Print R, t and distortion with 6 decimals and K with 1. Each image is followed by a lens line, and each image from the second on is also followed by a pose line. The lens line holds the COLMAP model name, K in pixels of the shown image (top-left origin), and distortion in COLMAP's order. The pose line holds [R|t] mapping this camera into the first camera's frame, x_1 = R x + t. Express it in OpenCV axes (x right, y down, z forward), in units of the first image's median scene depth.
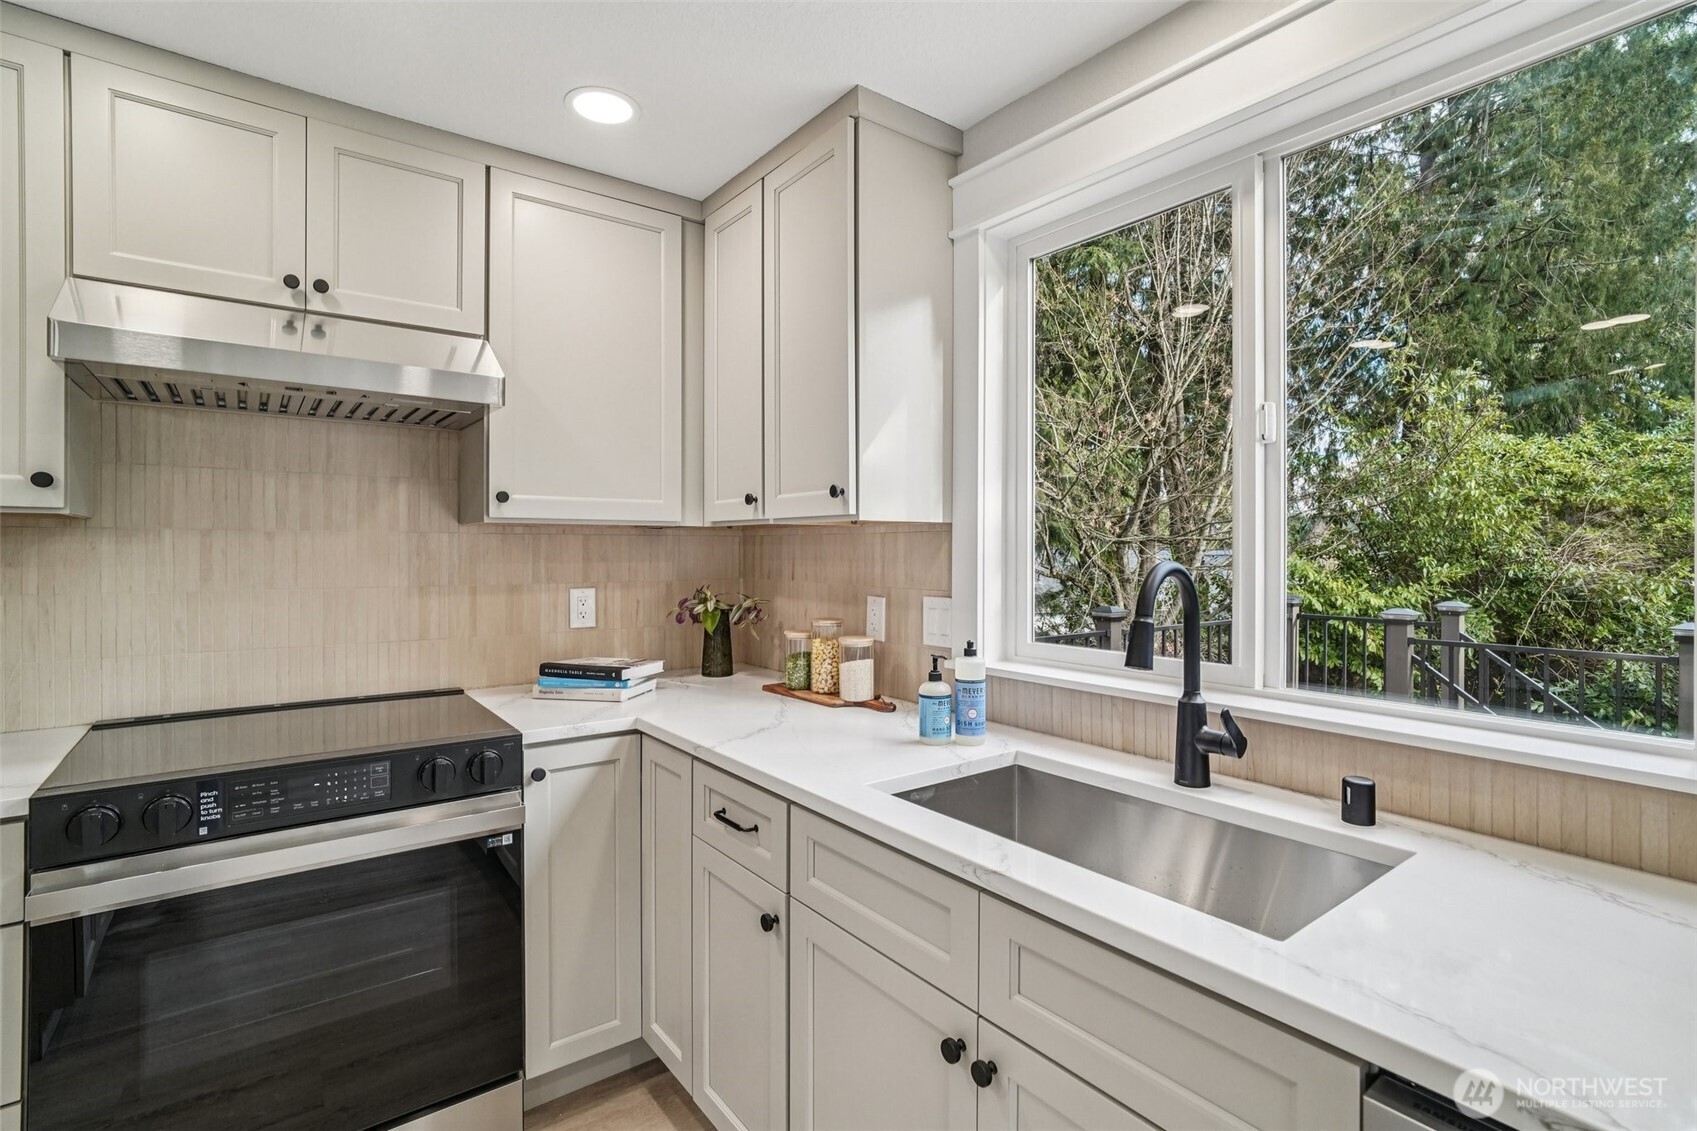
lens RADIAL K [[802.1, 0, 851.8], [0, 802.1, 547.1], [0, 0, 1]] dist [0.000999, 0.000557]
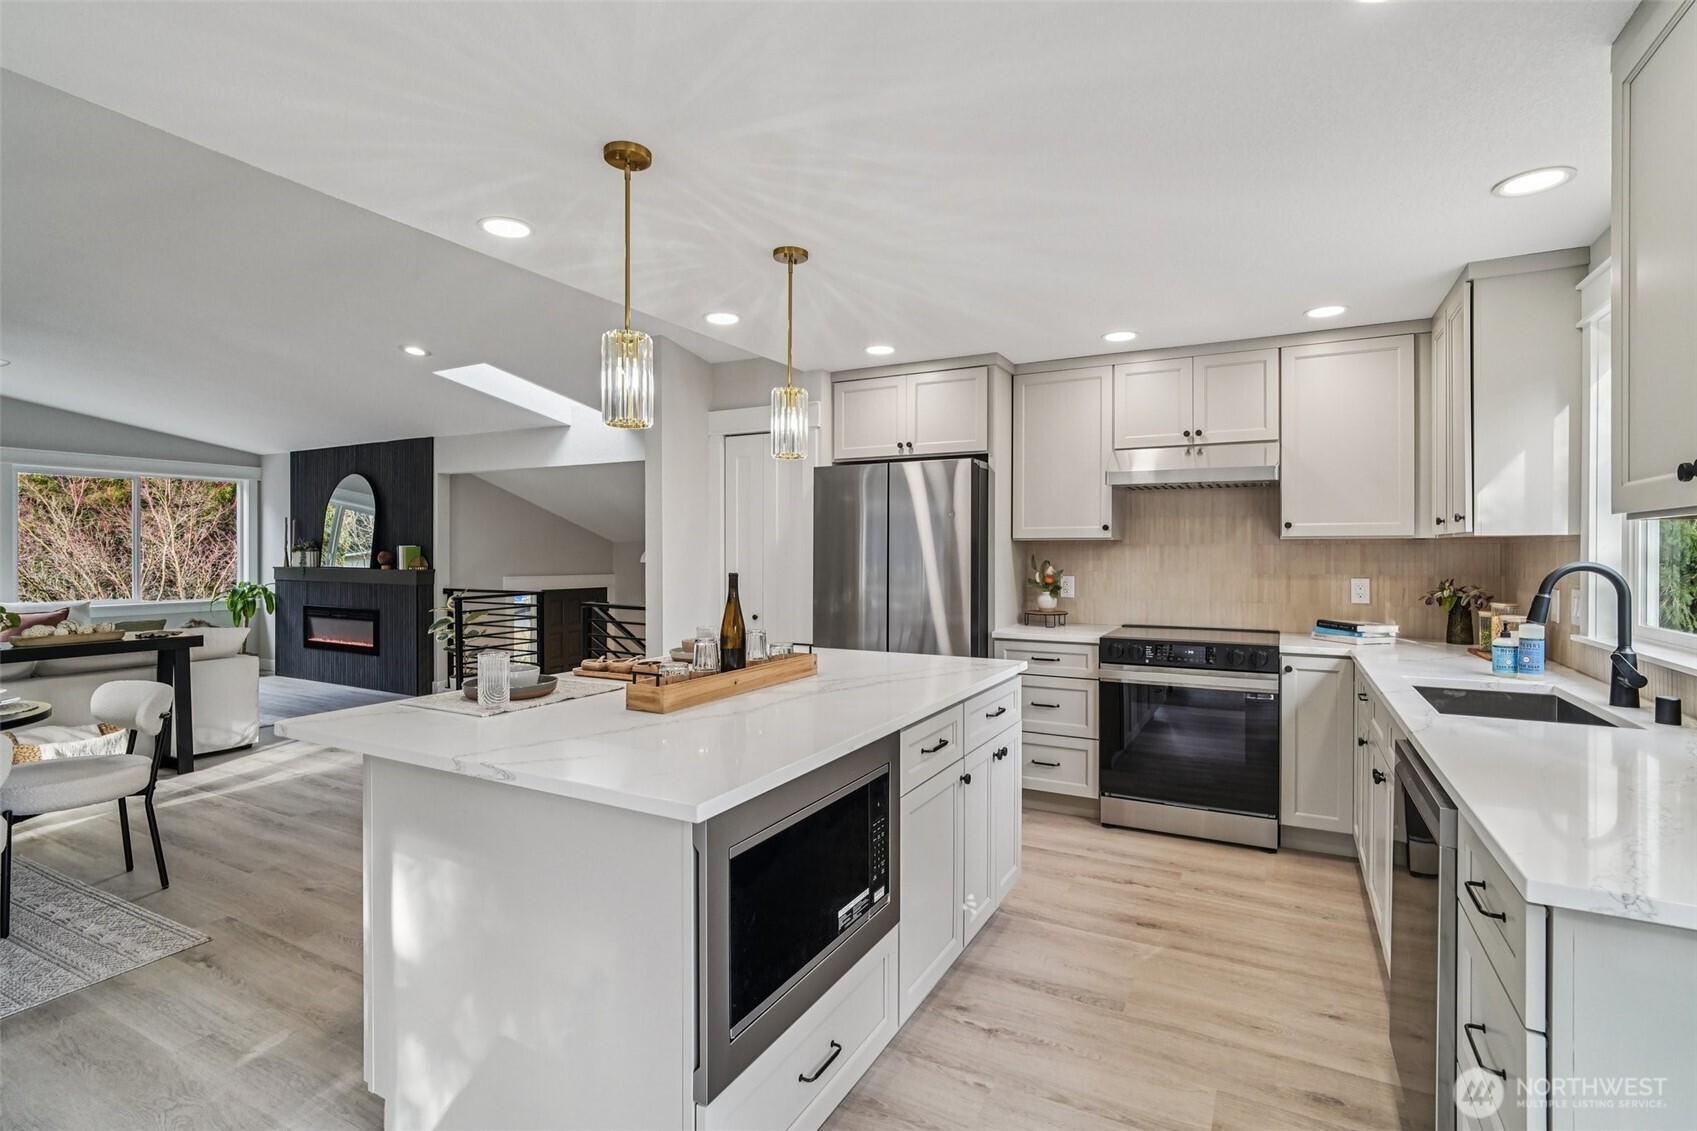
lens RADIAL K [[802.1, 0, 851.8], [0, 802.1, 547.1], [0, 0, 1]] dist [0.000999, 0.000557]
pose [[0.414499, -0.005644, -0.910032, 0.825852], [0.001471, 0.999984, -0.005531, -0.003438], [0.910049, 0.000954, 0.414500, -0.676258]]
